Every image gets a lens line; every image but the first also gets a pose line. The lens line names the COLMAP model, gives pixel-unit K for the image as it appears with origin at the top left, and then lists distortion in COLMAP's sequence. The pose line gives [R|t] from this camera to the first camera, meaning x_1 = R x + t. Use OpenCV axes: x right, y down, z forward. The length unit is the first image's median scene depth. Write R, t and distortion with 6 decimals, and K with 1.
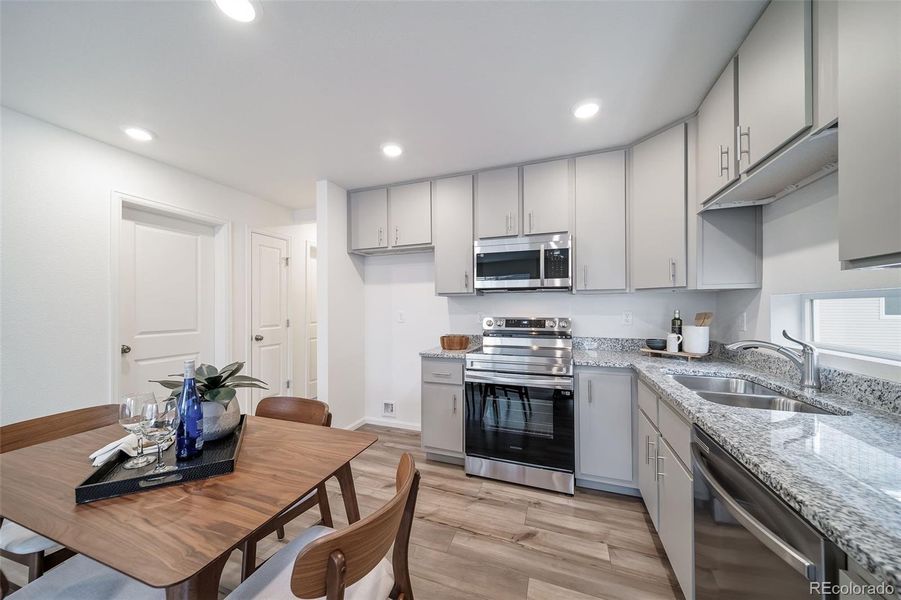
lens RADIAL K [[319.3, 0, 441.4], [0, 319.3, 306.2], [0, 0, 1]] dist [0.006313, -0.000634]
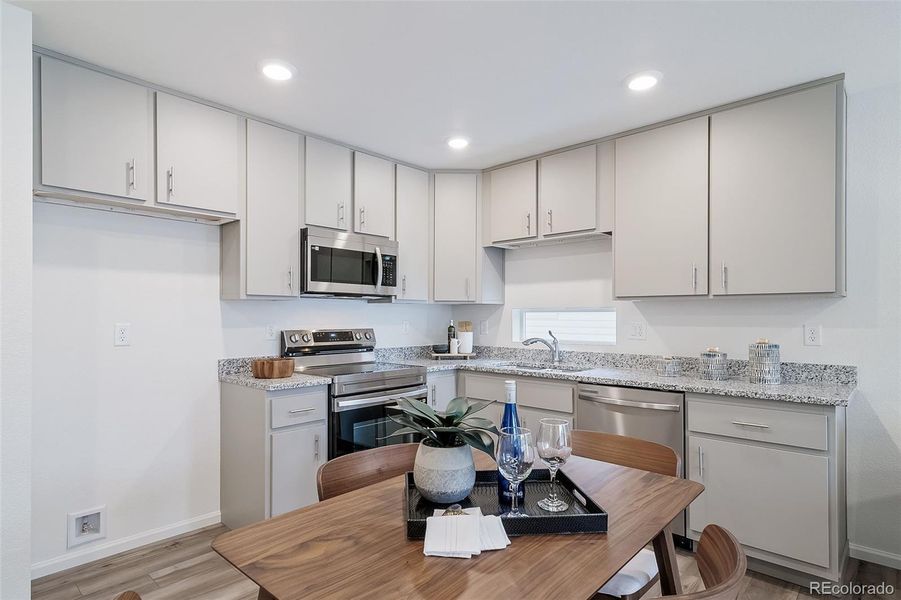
lens RADIAL K [[486.1, 0, 434.7], [0, 486.1, 313.2], [0, 0, 1]] dist [0.012527, -0.000719]
pose [[0.386466, 0.009743, 0.922252, -0.920082], [-0.004057, 0.999952, -0.008863, 0.004488], [-0.922295, -0.000316, 0.386487, 0.324990]]
